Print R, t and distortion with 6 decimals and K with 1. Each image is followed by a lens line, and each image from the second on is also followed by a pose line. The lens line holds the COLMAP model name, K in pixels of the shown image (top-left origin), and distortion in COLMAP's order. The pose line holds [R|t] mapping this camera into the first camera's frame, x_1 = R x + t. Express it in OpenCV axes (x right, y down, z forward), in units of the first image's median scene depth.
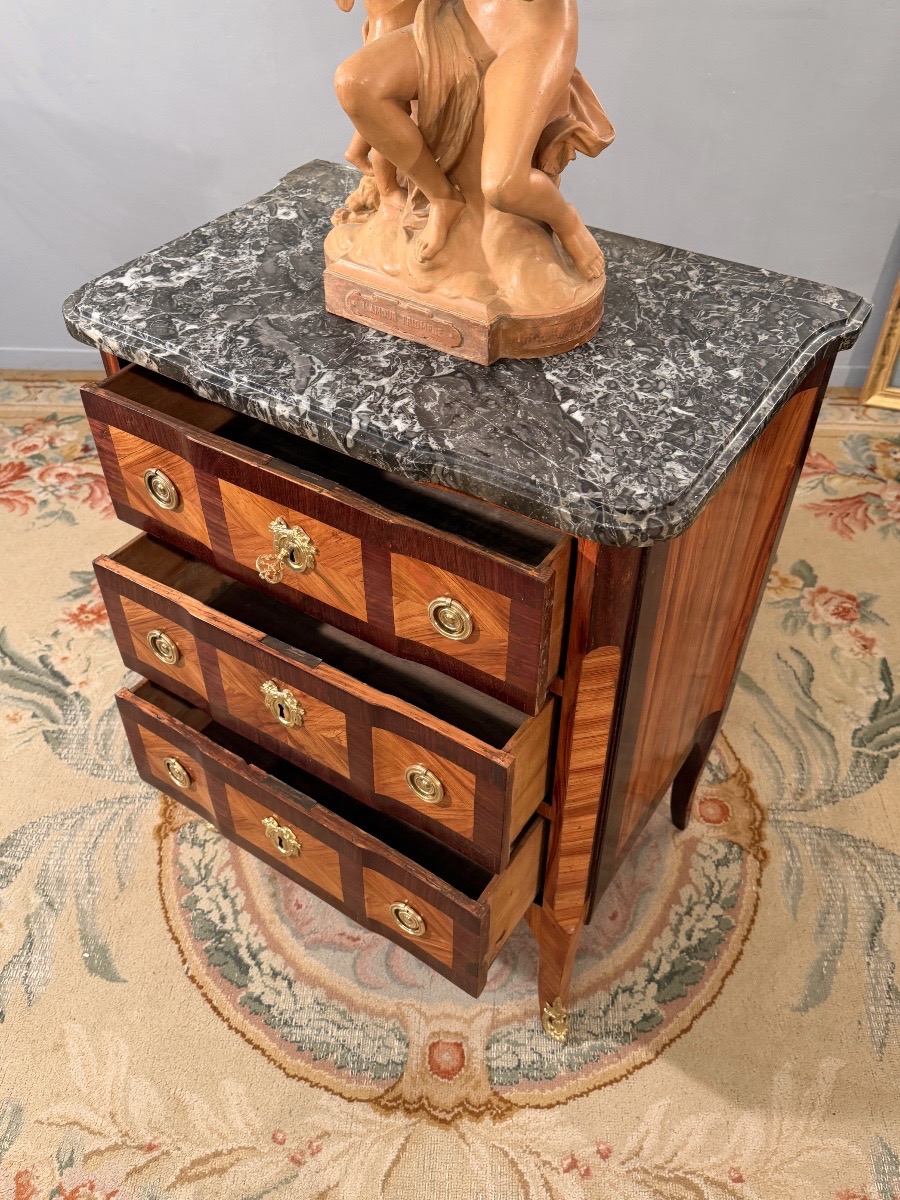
lens RADIAL K [[1003.0, 0, 442.8], [0, 1003.0, 594.9], [0, 0, 1]] dist [0.095062, -0.181821]
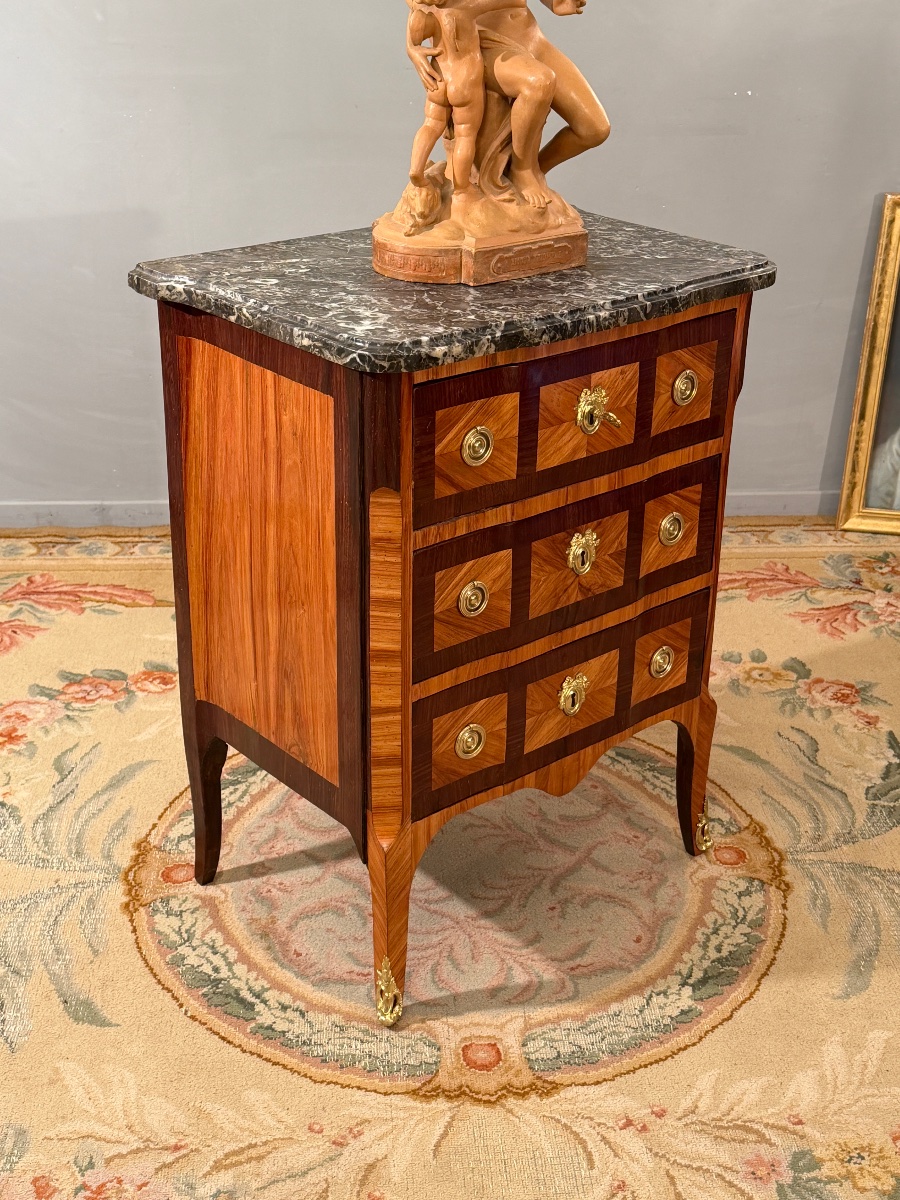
lens RADIAL K [[1550.3, 0, 450.0], [0, 1550.3, 600.0], [0, 0, 1]] dist [0.175085, -0.342981]
pose [[0.992177, -0.037857, 0.118961, -0.174478], [0.070897, 0.955205, -0.287329, 0.448318], [-0.102755, 0.293515, 0.950416, -0.478229]]
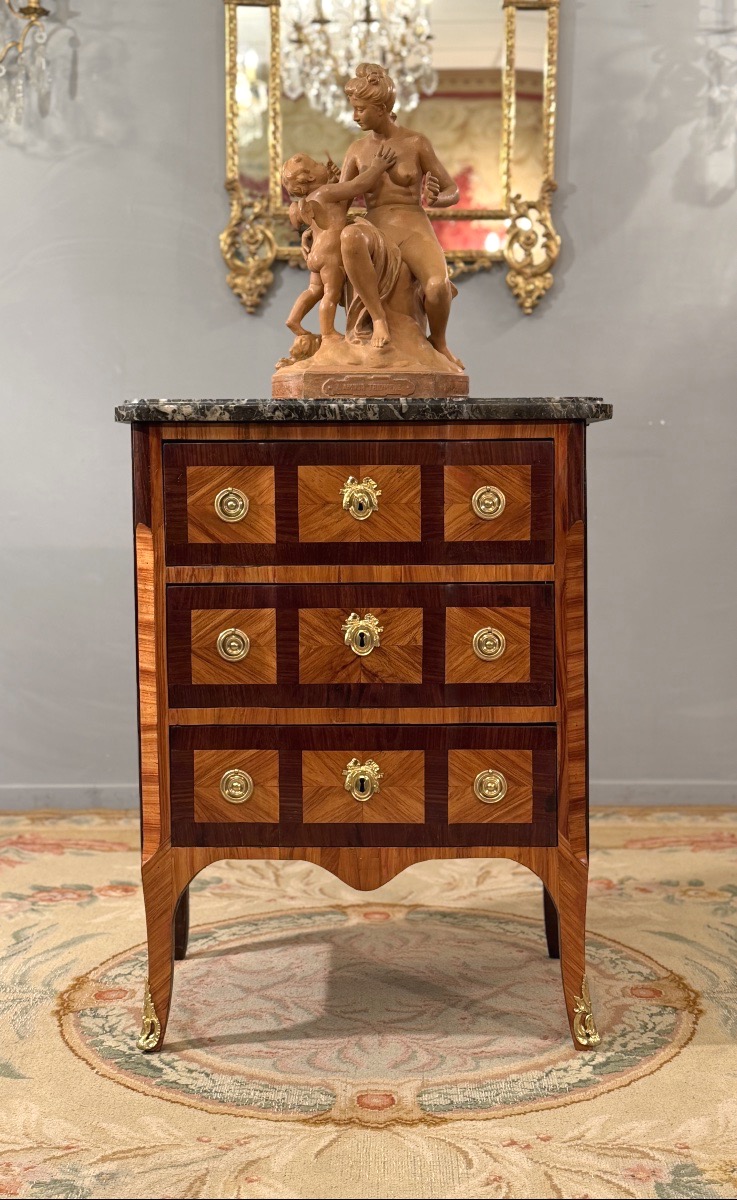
lens RADIAL K [[1508.1, 0, 359.8], [0, 1508.1, 605.5], [0, 0, 1]] dist [0.179281, -0.407356]
pose [[0.999202, -0.010444, 0.038548, -0.059455], [0.031764, 0.792880, -0.608550, 0.920140], [-0.024208, 0.609288, 0.792579, -0.406681]]
